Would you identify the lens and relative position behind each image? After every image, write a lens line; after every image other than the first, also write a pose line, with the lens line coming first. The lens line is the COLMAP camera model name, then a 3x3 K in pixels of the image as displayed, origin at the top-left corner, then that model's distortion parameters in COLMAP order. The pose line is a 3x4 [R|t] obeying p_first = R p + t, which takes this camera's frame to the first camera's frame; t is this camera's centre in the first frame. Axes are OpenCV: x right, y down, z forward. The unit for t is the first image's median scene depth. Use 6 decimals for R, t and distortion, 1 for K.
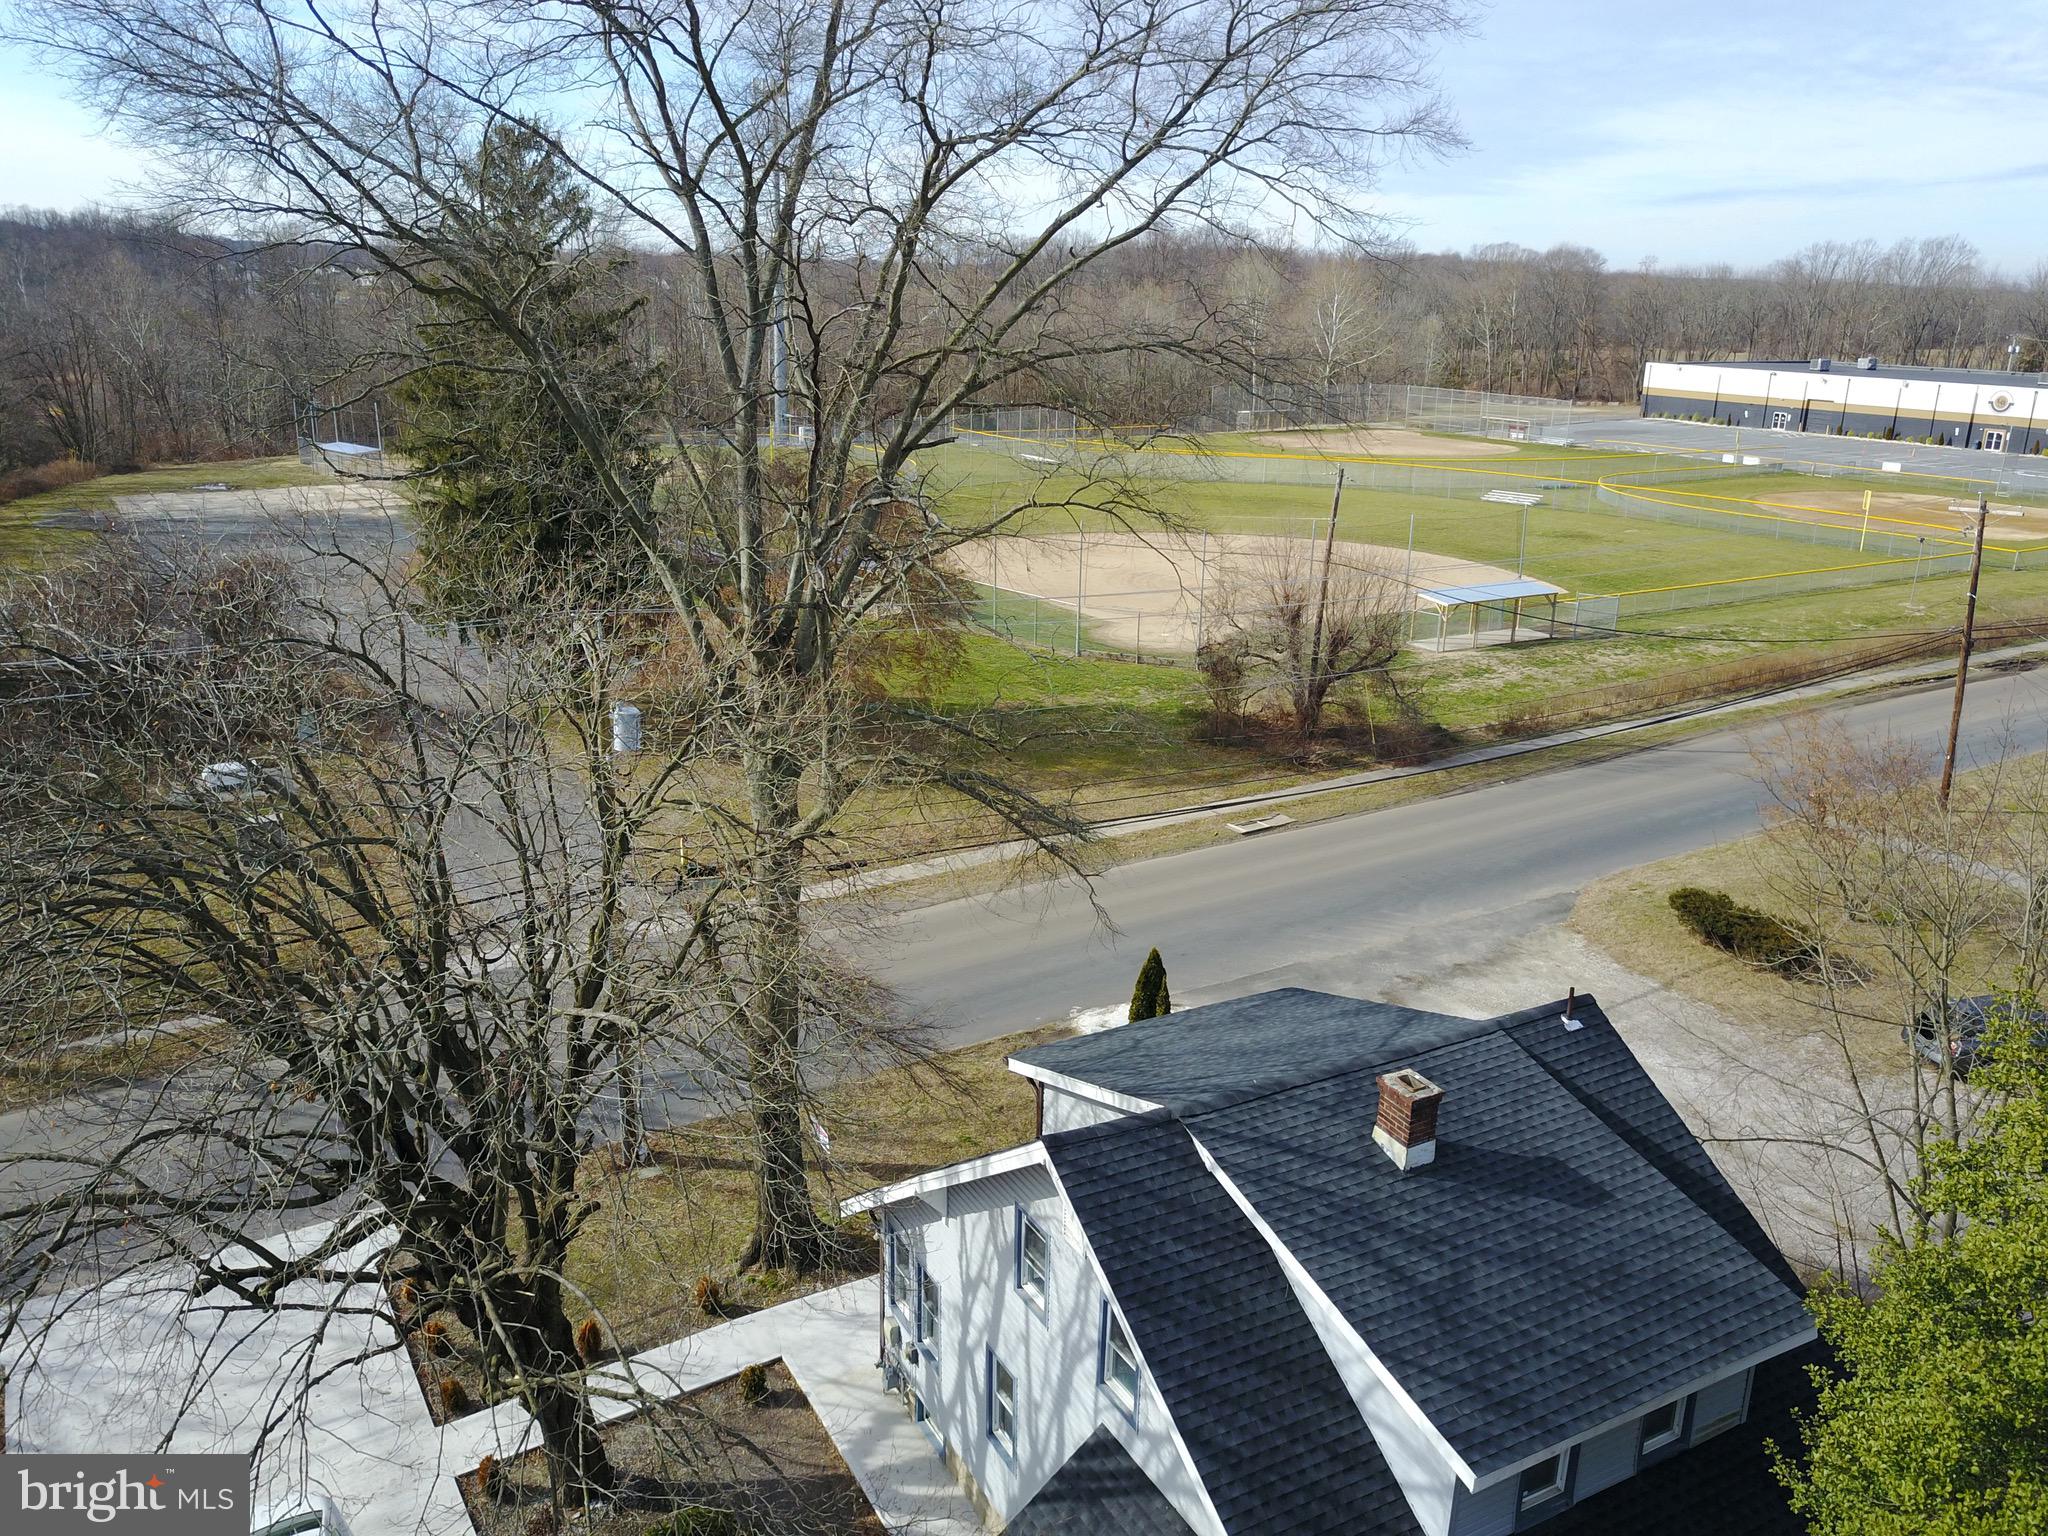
lens RADIAL K [[1550.2, 0, 1024.0], [0, 1550.2, 768.0], [0, 0, 1]] dist [-0.000488, -0.001905]
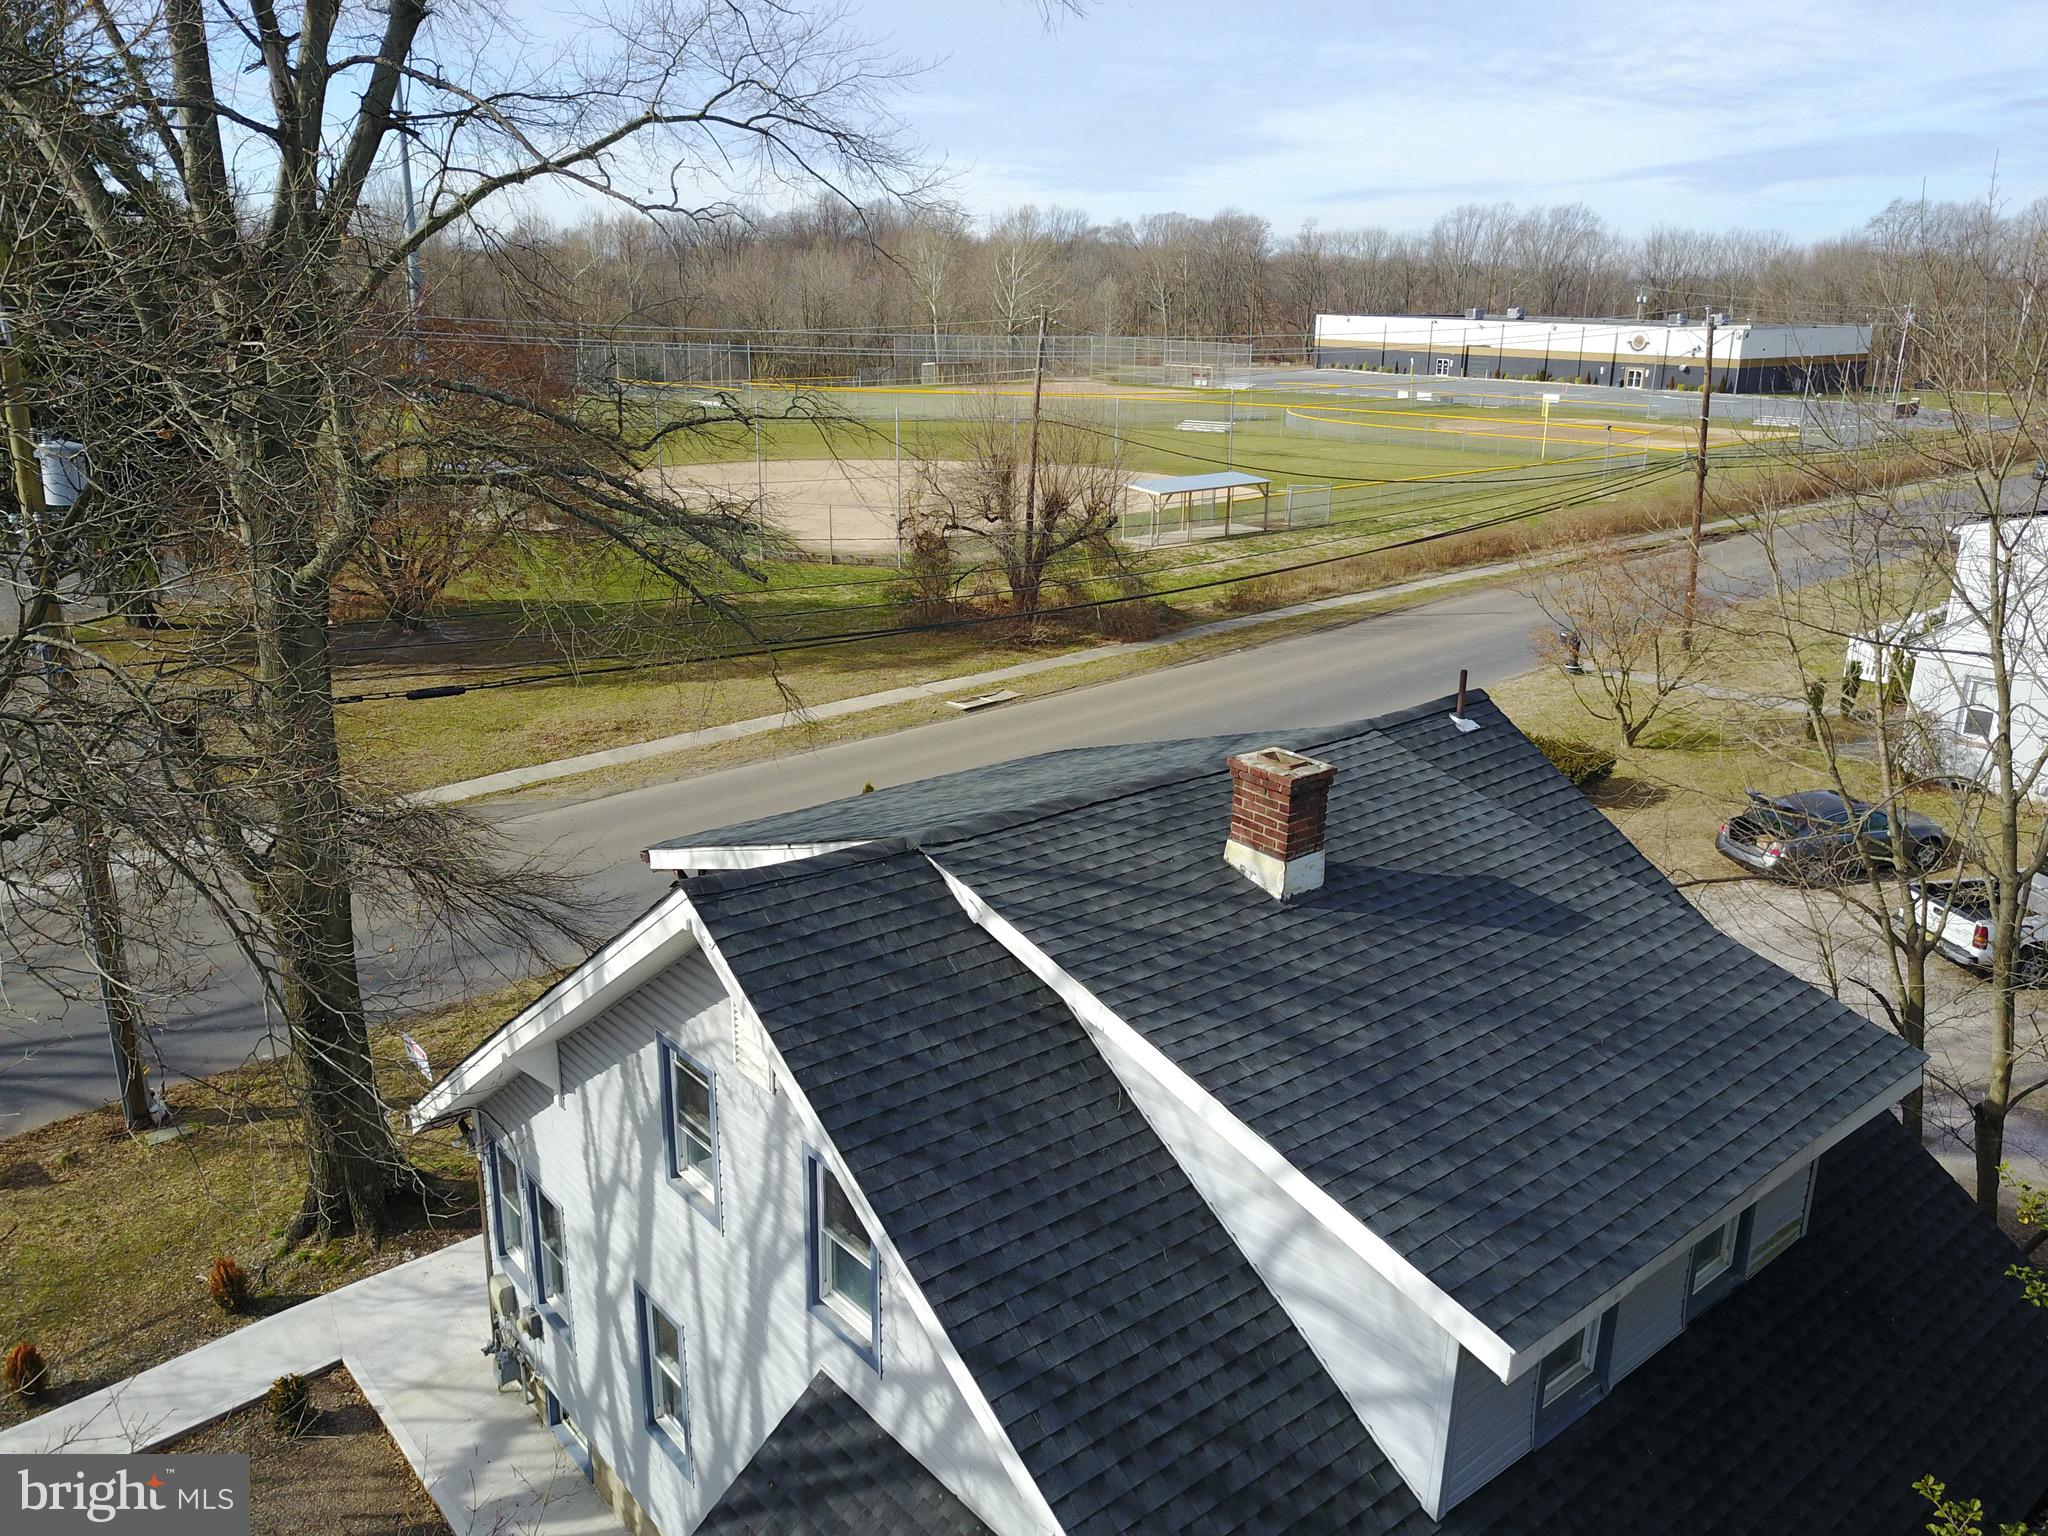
lens RADIAL K [[1550.2, 0, 1024.0], [0, 1550.2, 768.0], [0, 0, 1]] dist [-0.000488, -0.001905]
pose [[0.980214, -0.061946, 0.188000, 0.025192], [0.061614, 0.998071, 0.007612, 0.165731], [-0.188109, 0.004123, 0.982139, 0.346473]]
